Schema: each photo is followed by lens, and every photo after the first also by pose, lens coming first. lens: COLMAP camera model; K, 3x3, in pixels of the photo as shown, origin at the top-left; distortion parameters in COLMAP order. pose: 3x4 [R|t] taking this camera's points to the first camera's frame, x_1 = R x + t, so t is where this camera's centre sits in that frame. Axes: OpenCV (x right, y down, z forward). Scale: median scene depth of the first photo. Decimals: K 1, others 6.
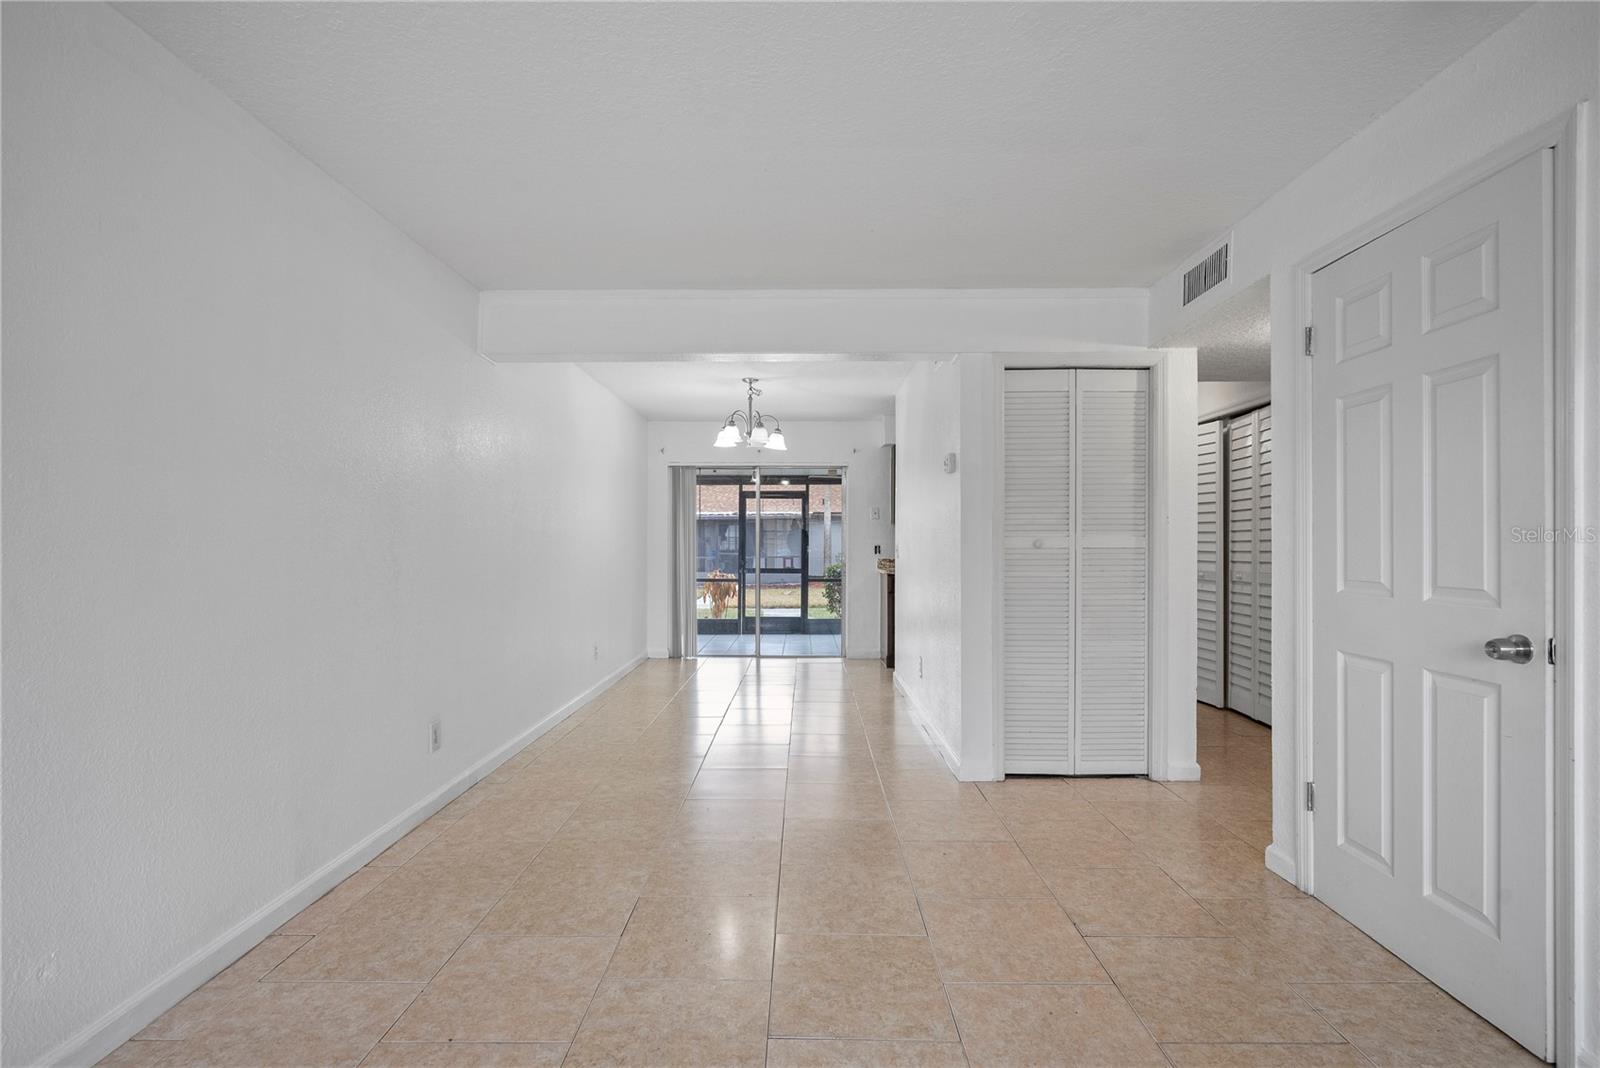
lens RADIAL K [[732.6, 0, 801.9], [0, 732.6, 542.2], [0, 0, 1]] dist [-0.002375, 0.000955]
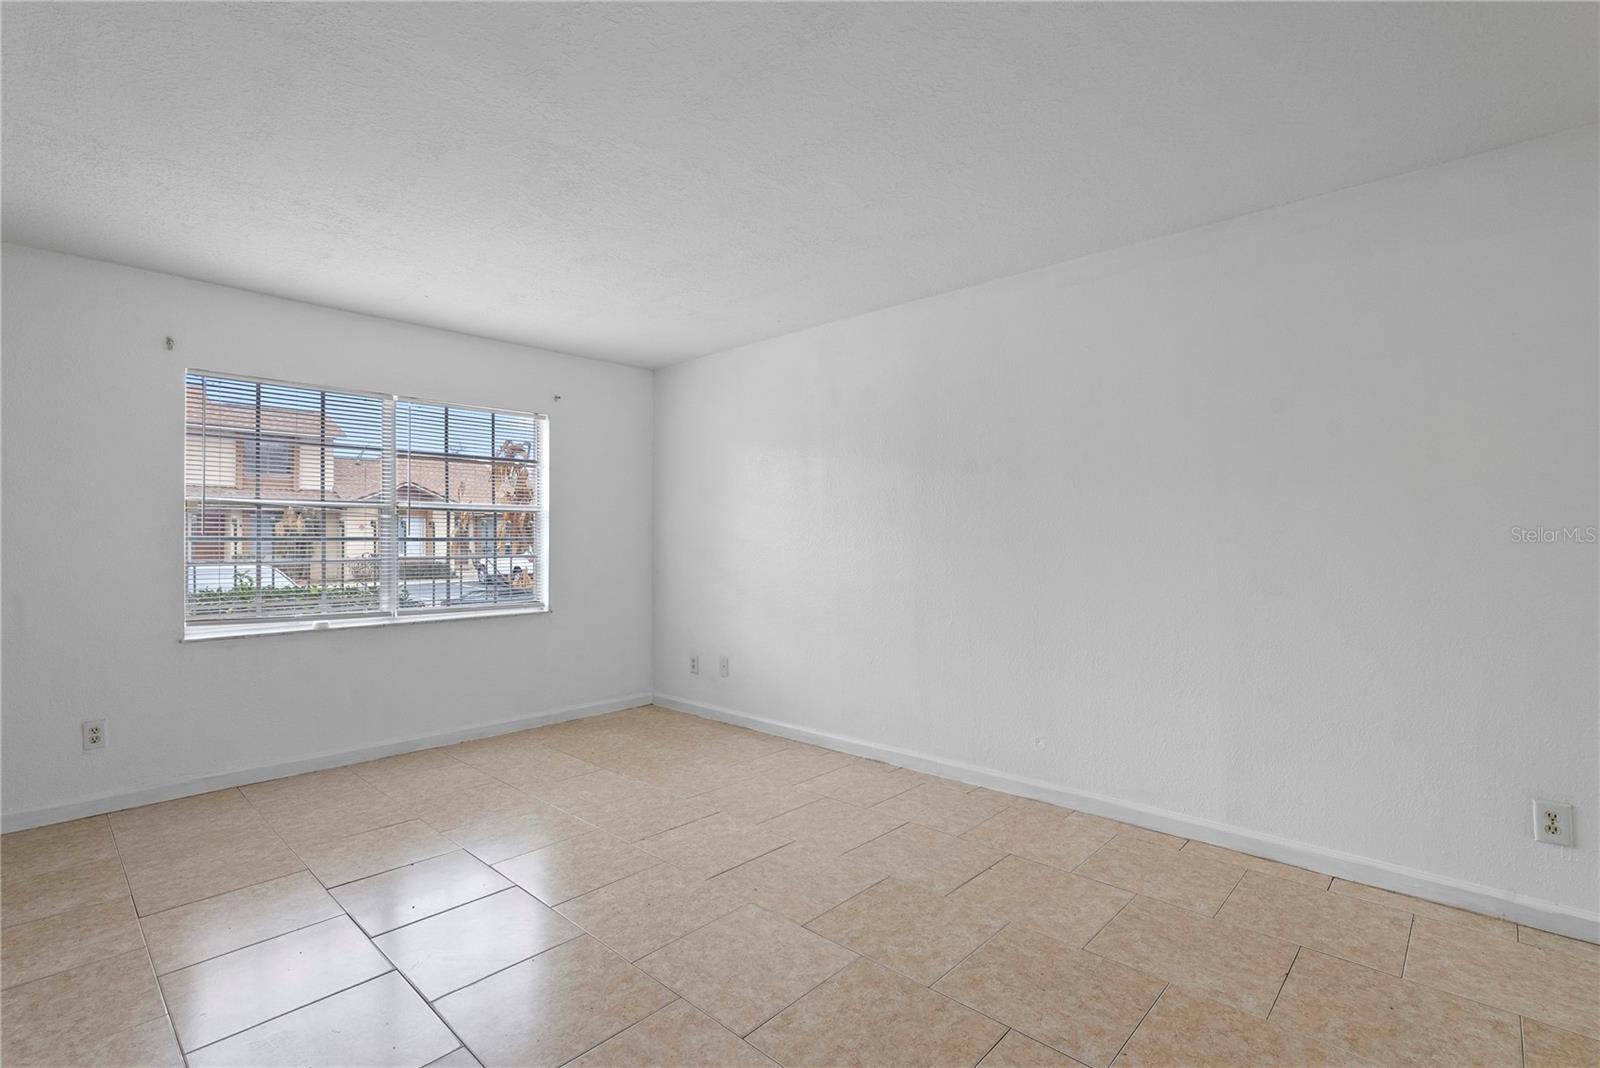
lens RADIAL K [[732.6, 0, 801.9], [0, 732.6, 542.2], [0, 0, 1]] dist [-0.002375, 0.000955]
pose [[-0.683196, 0.001887, -0.730232, 0.425386], [-0.000802, 0.999994, 0.003335, -0.001573], [0.730234, 0.002864, -0.683191, 0.829260]]
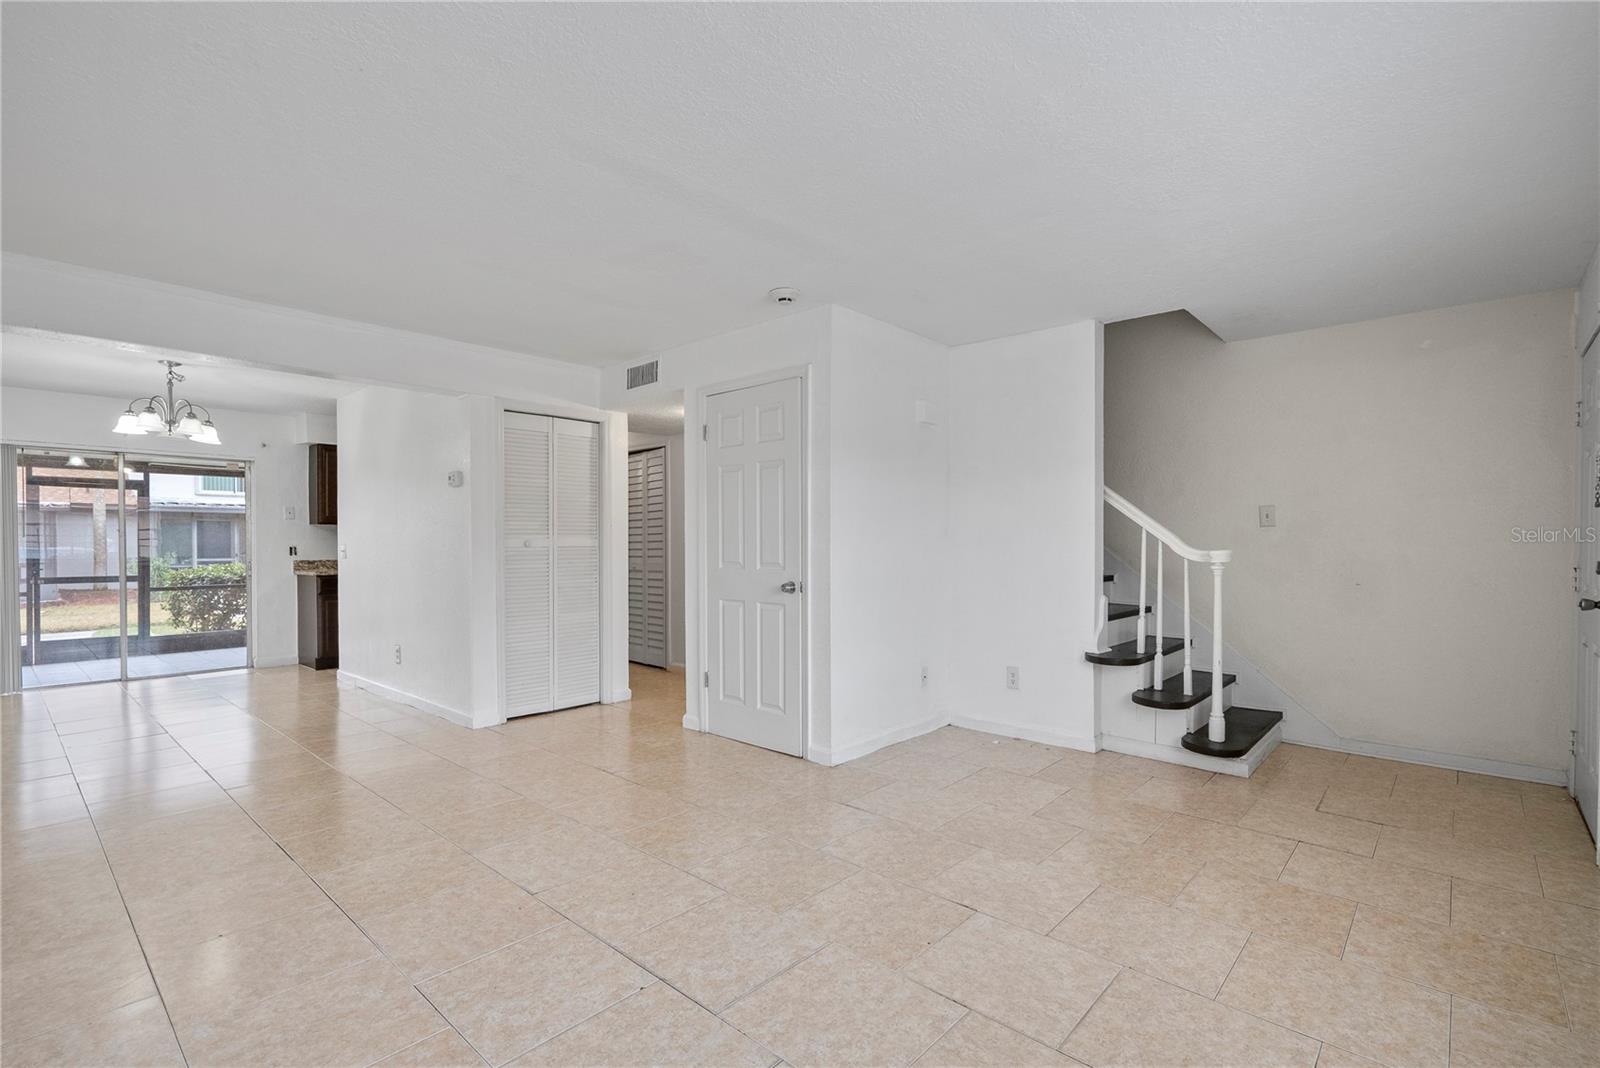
lens RADIAL K [[737.3, 0, 797.8], [0, 737.3, 555.2], [0, 0, 1]] dist [-0.002519, 0.000039]
pose [[0.670302, -0.014101, 0.741955, -0.354631], [0.002003, 0.999850, 0.017192, 0.001135], [-0.742086, -0.010038, 0.670230, -0.279631]]
